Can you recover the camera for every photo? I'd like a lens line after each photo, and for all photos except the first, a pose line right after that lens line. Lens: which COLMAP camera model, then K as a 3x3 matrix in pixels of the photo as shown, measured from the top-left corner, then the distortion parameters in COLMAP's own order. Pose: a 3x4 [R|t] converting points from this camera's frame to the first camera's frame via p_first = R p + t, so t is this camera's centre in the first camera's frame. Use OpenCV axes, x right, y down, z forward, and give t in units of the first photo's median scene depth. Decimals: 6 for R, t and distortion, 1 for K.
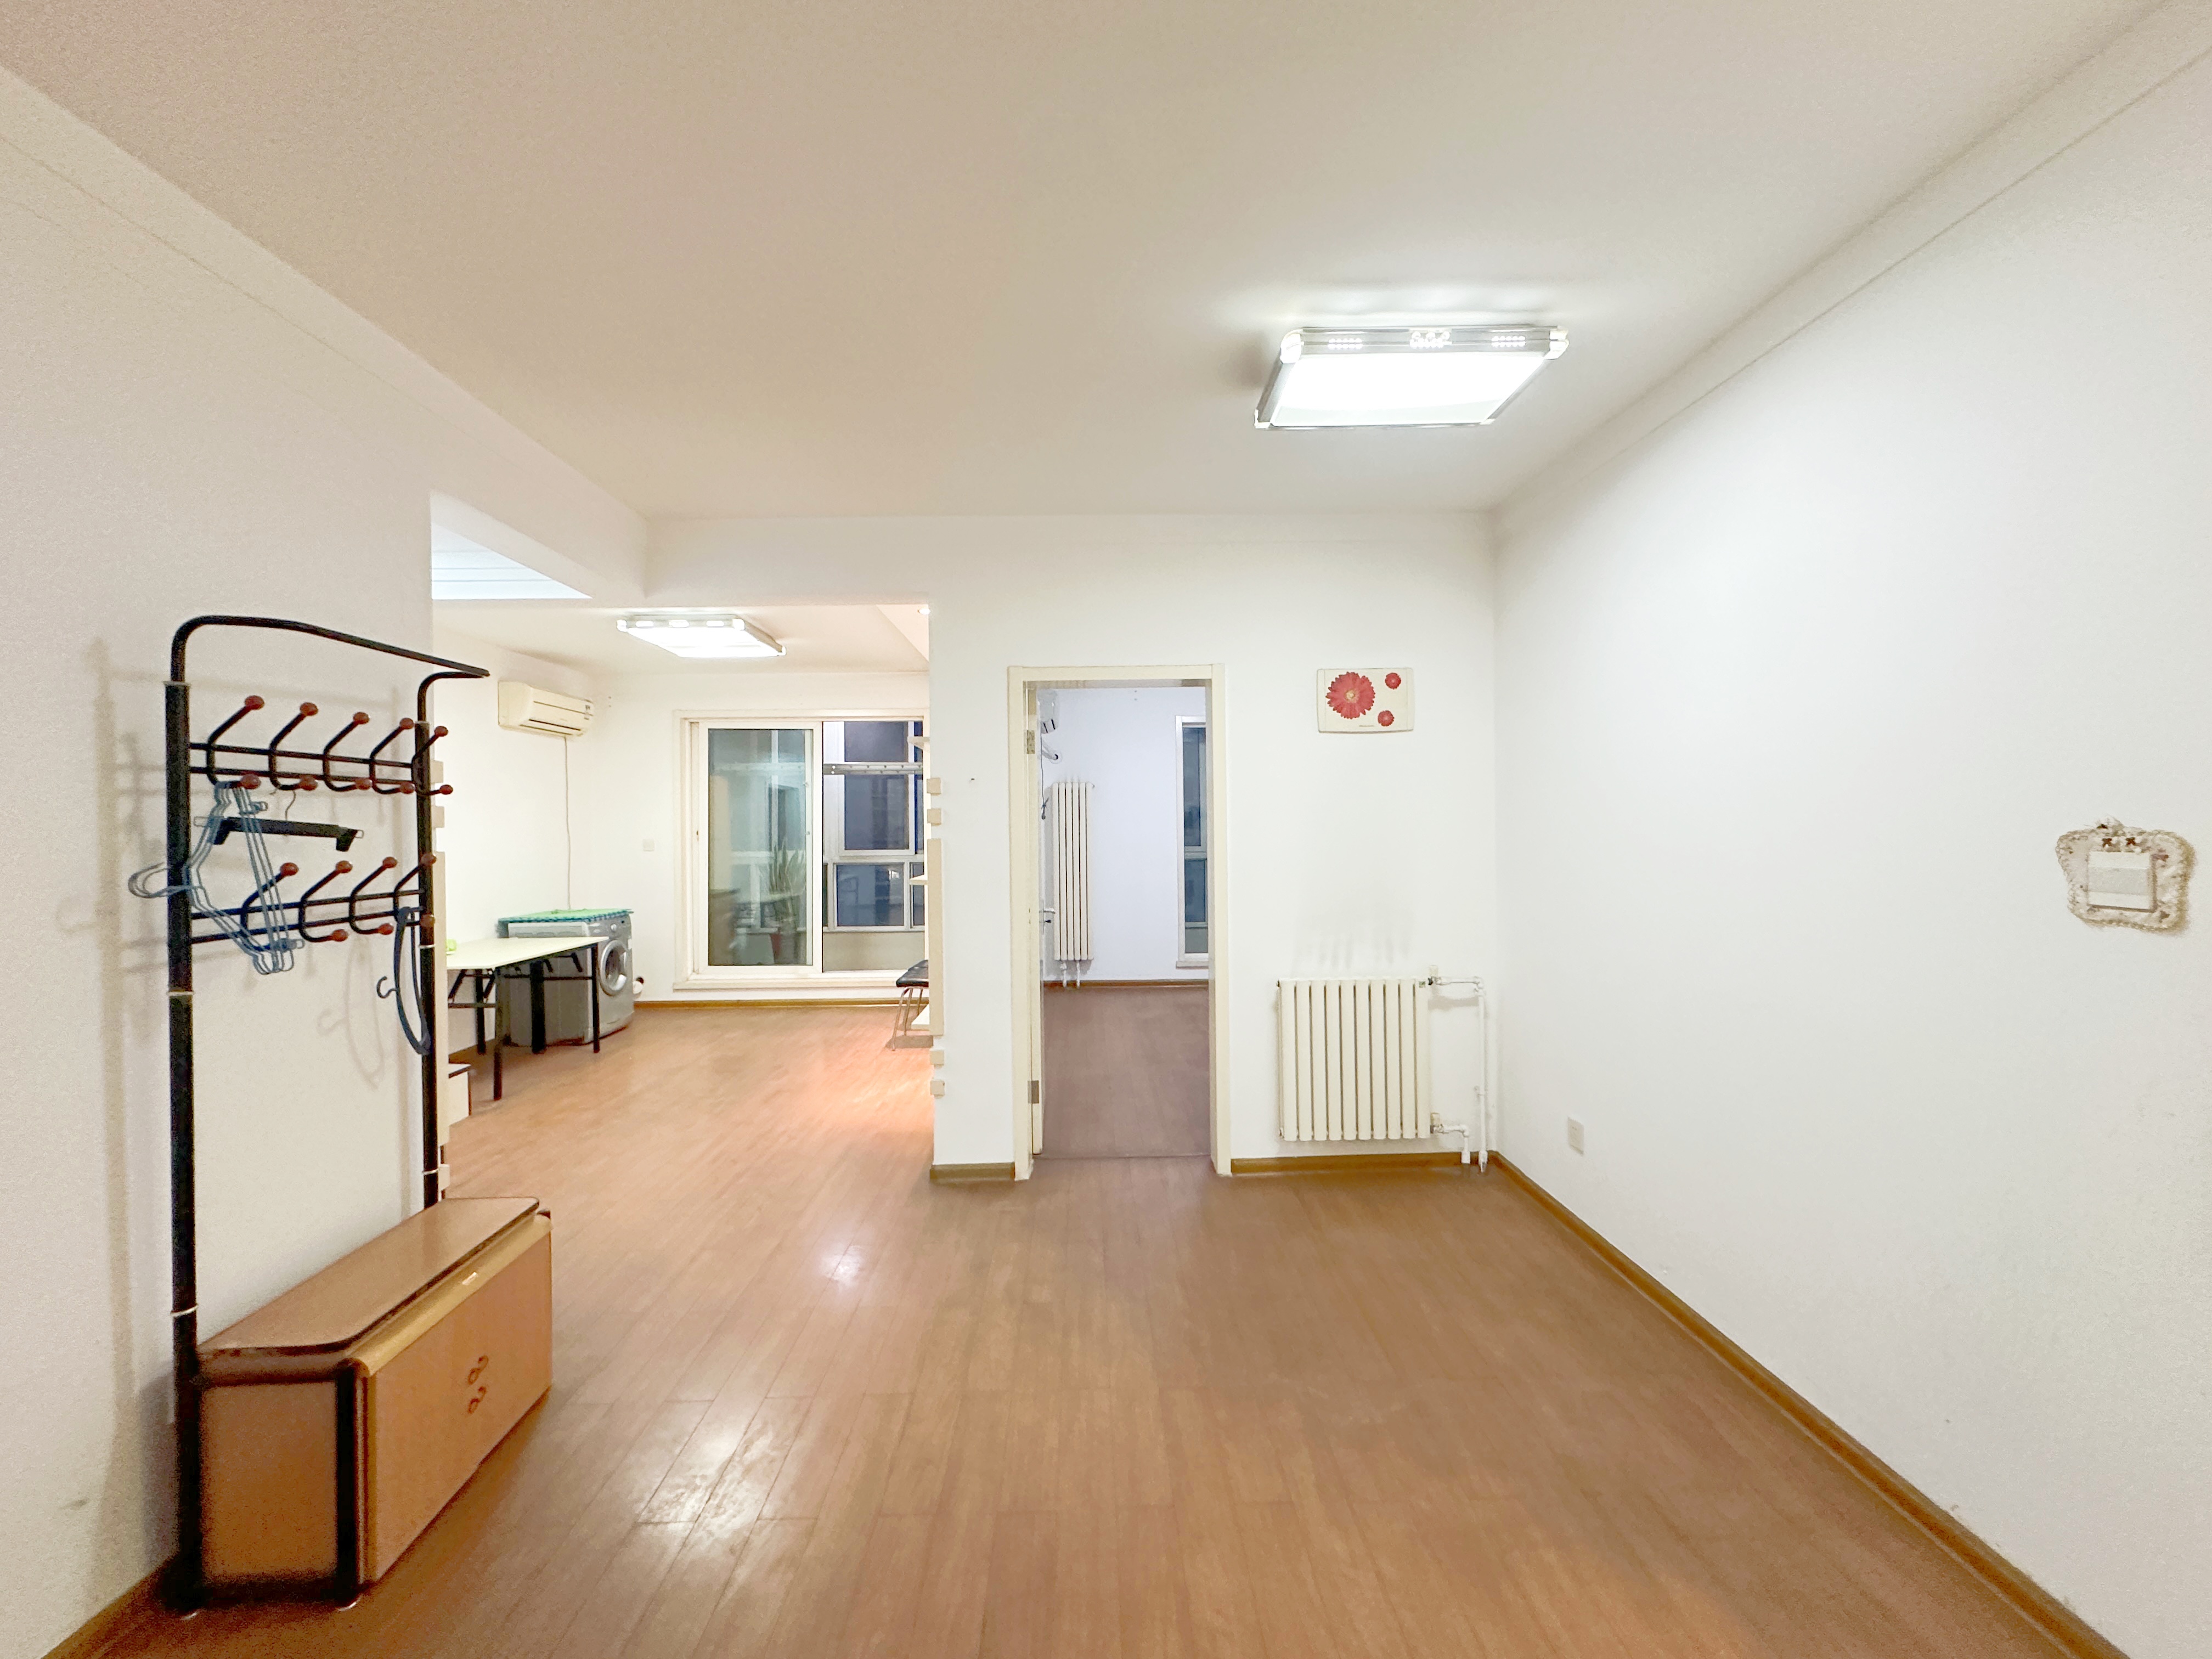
lens RADIAL K [[893.0, 0, 1106.0], [0, 893.0, 829.5], [0, 0, 1]] dist [-0.001231, -0.000141]
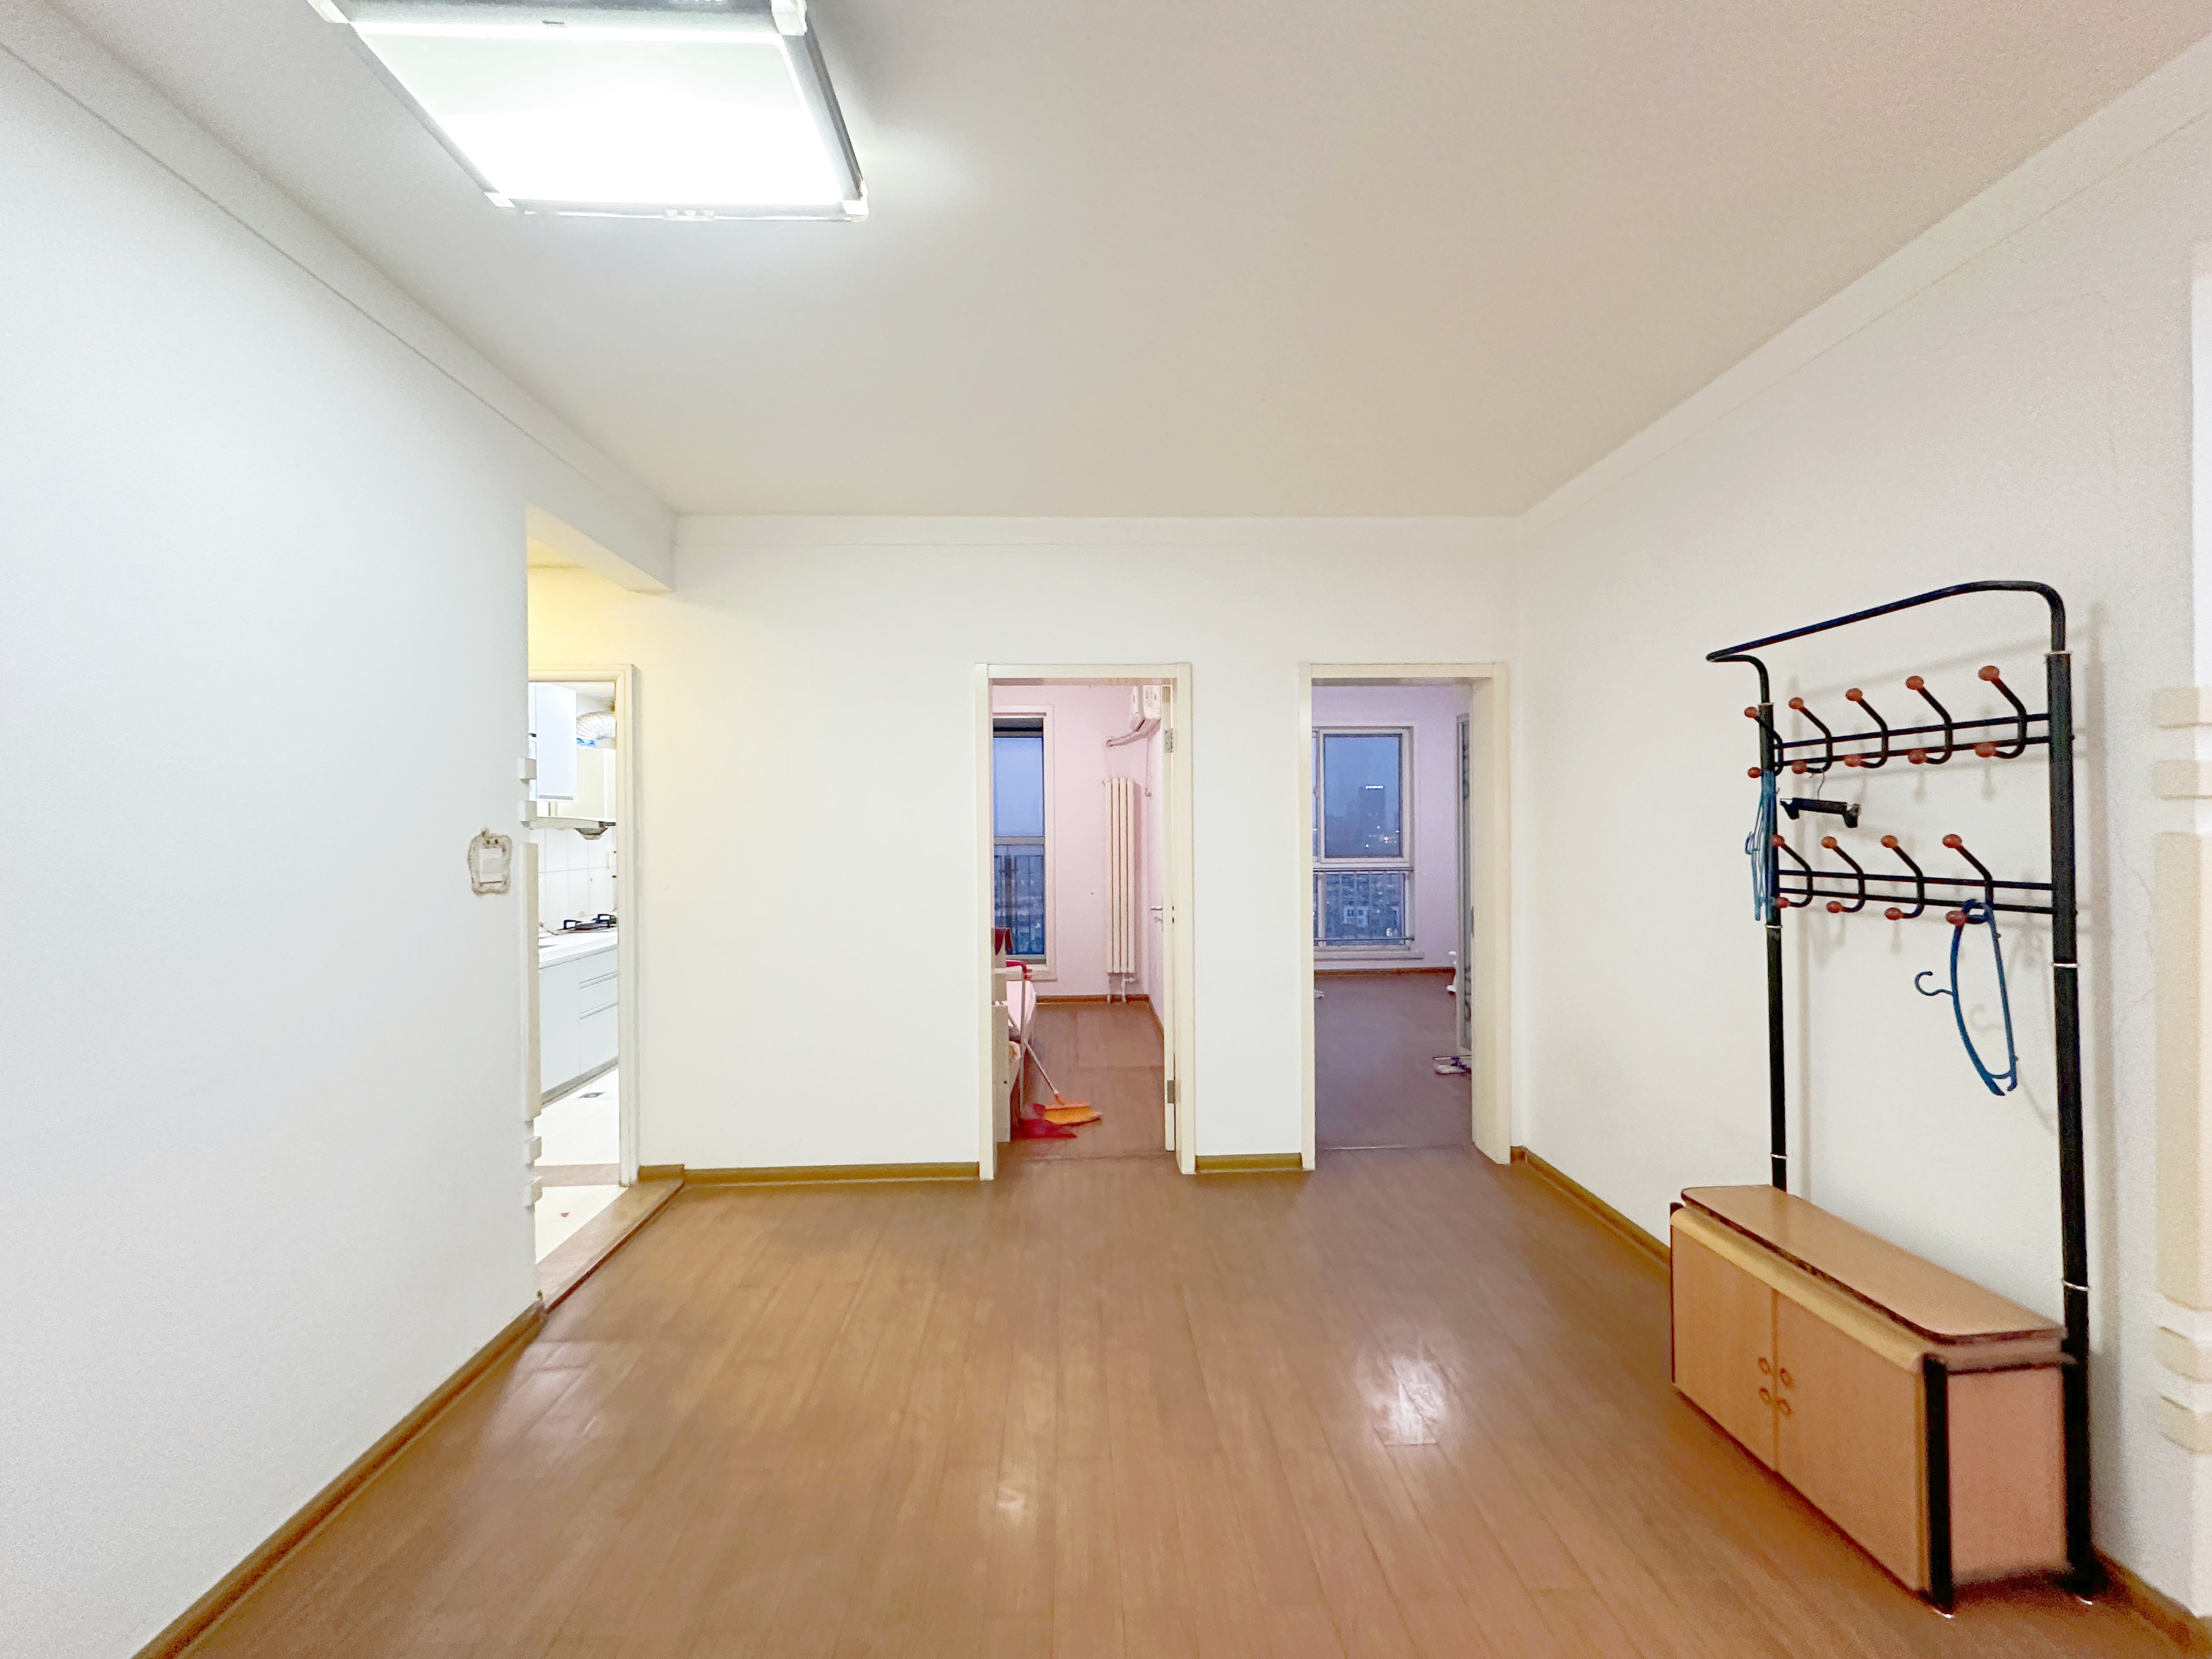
lens RADIAL K [[893.0, 0, 1106.0], [0, 893.0, 829.5], [0, 0, 1]] dist [-0.001231, -0.000141]
pose [[-0.999632, 0.020365, -0.017912, 0.012603], [0.020331, 0.999791, 0.002057, 0.004542], [0.017950, 0.001692, -0.999837, 1.225332]]
